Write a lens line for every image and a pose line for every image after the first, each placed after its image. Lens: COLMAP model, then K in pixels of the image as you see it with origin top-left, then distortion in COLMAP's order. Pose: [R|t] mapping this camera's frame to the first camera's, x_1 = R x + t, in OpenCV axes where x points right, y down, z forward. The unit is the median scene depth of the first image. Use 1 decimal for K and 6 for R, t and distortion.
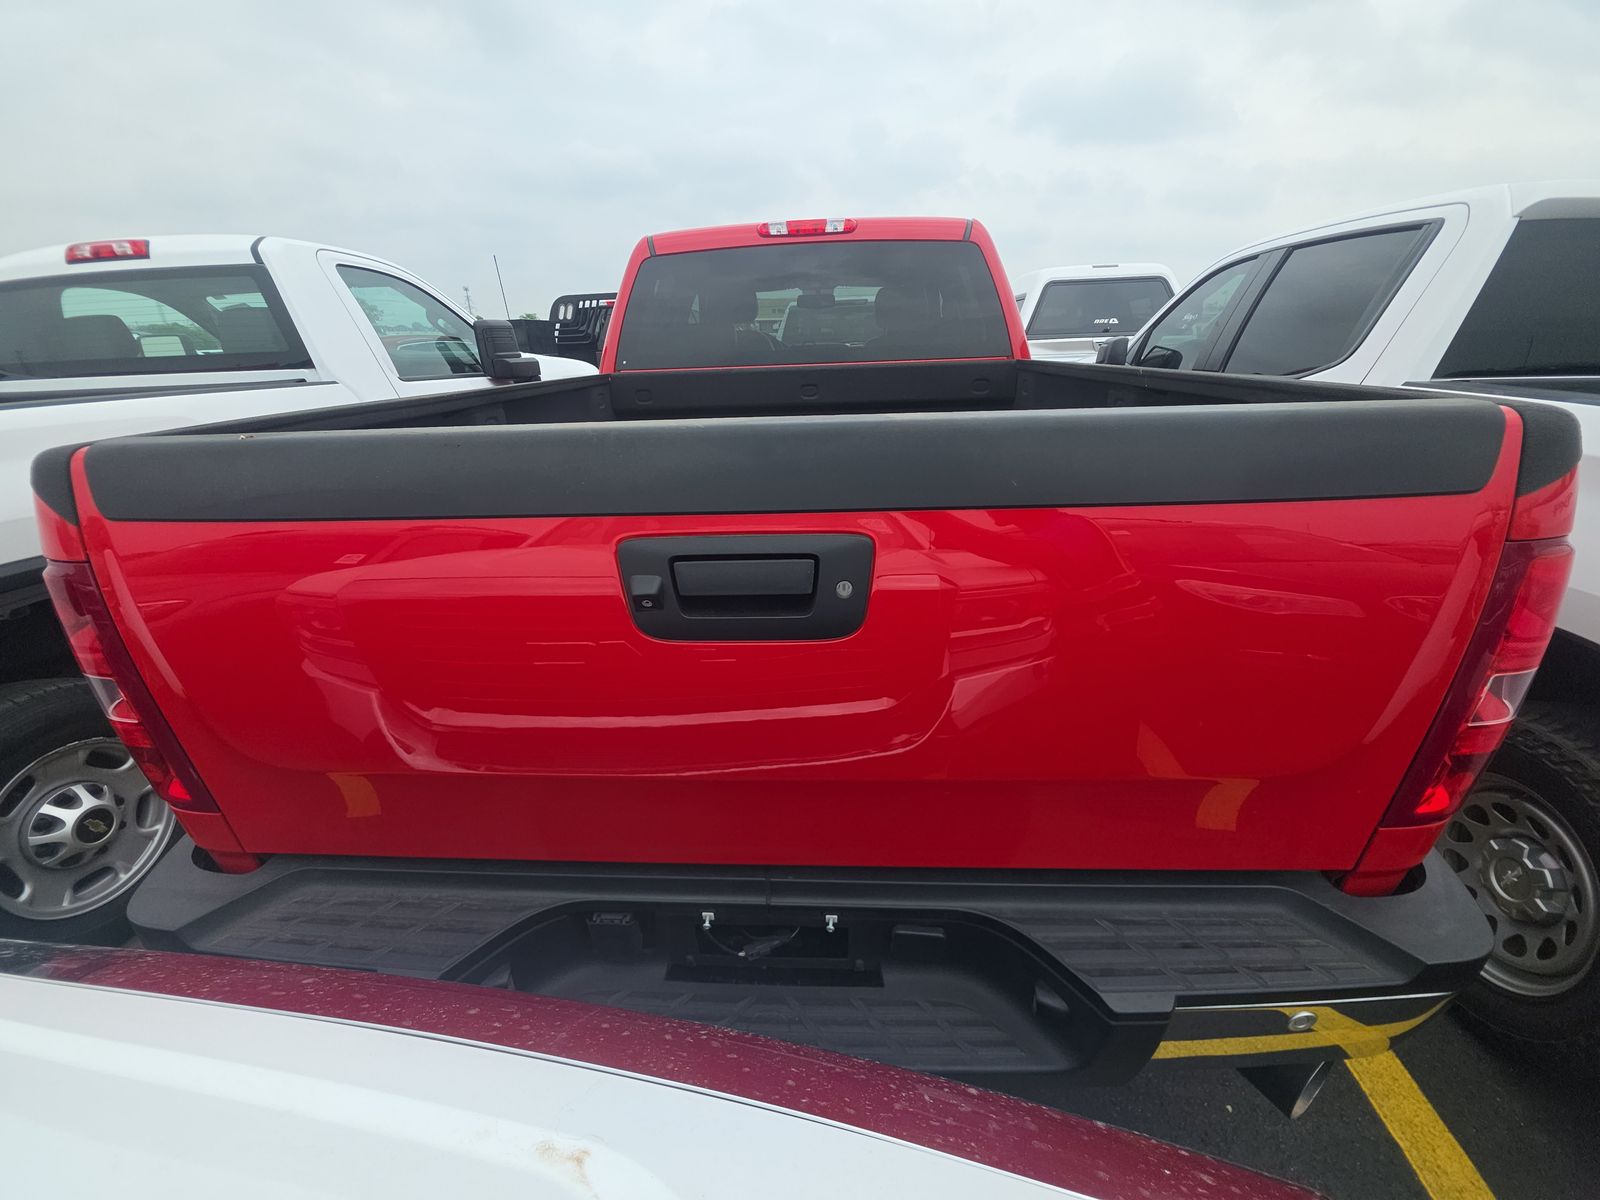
lens RADIAL K [[664.1, 0, 801.5], [0, 664.1, 547.8], [0, 0, 1]] dist [0.001328, -0.007634]
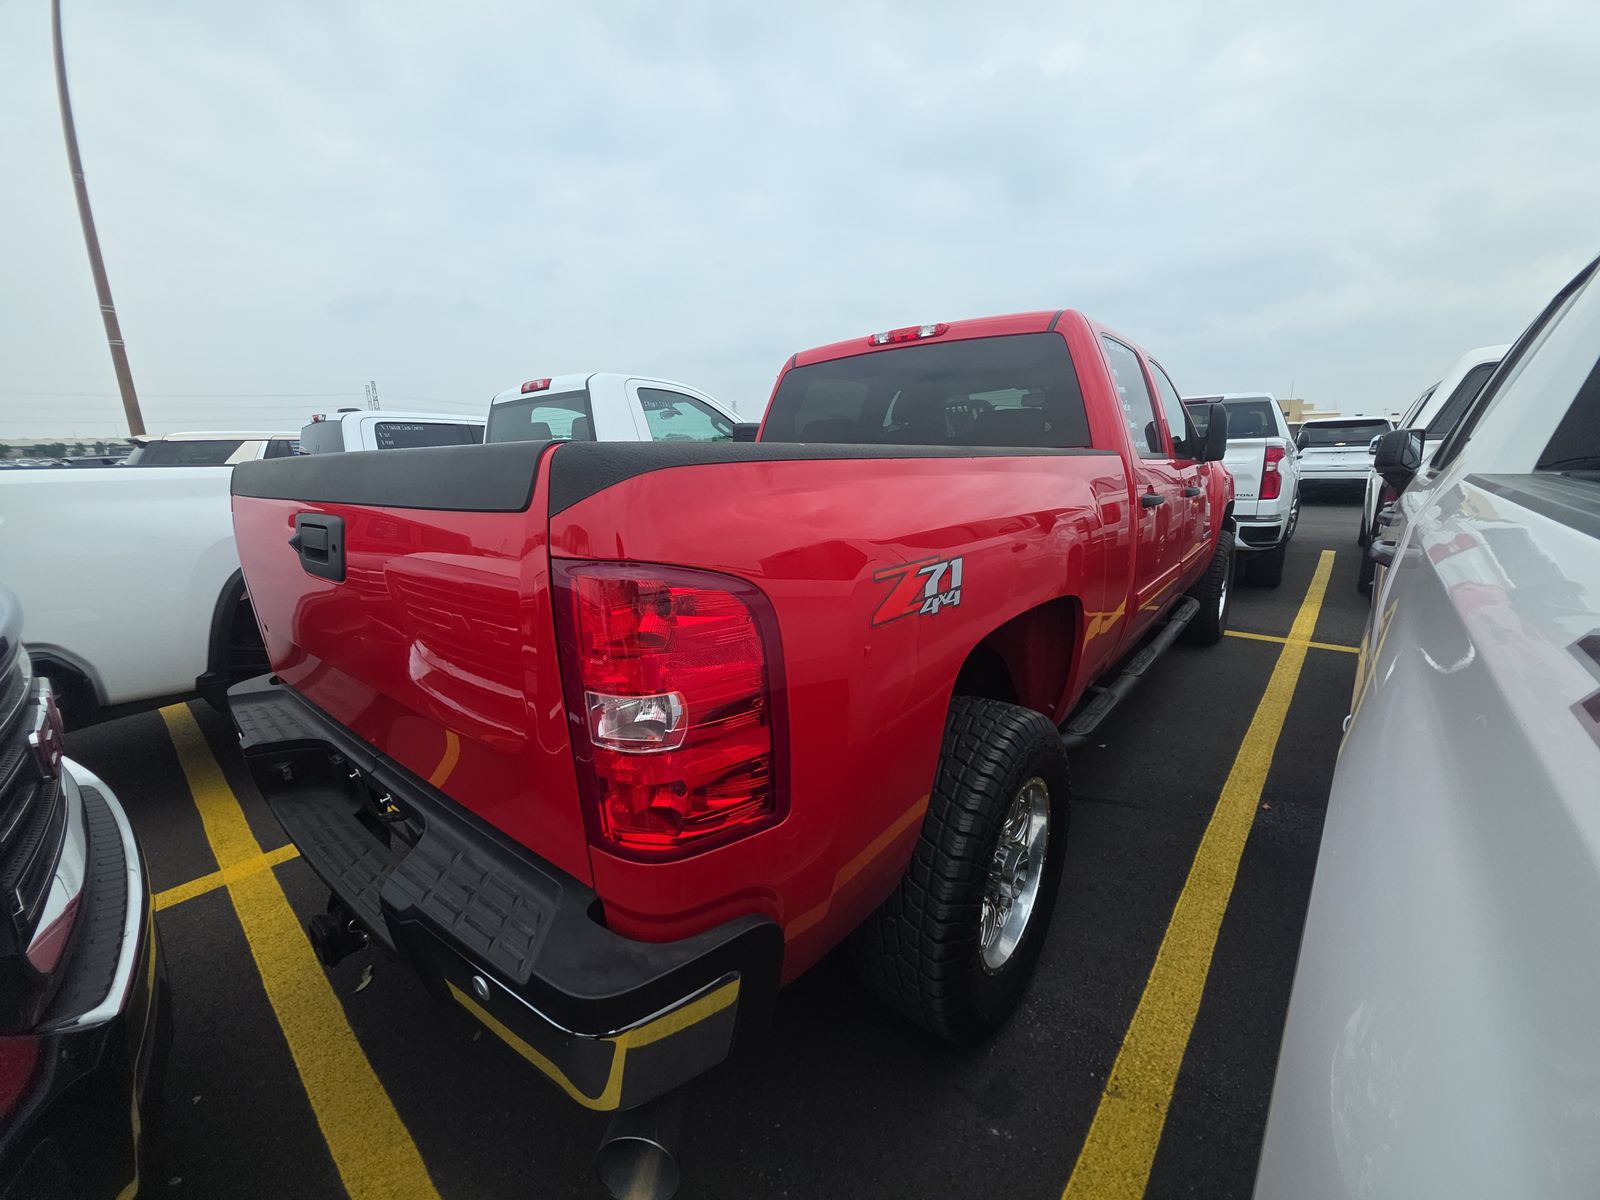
lens RADIAL K [[664.1, 0, 801.5], [0, 664.1, 547.8], [0, 0, 1]] dist [0.001328, -0.007634]
pose [[0.808827, 0.089047, -0.581265, 0.538619], [-0.178702, 0.978941, -0.098694, 0.002104], [0.560236, 0.183699, 0.807707, 0.080484]]
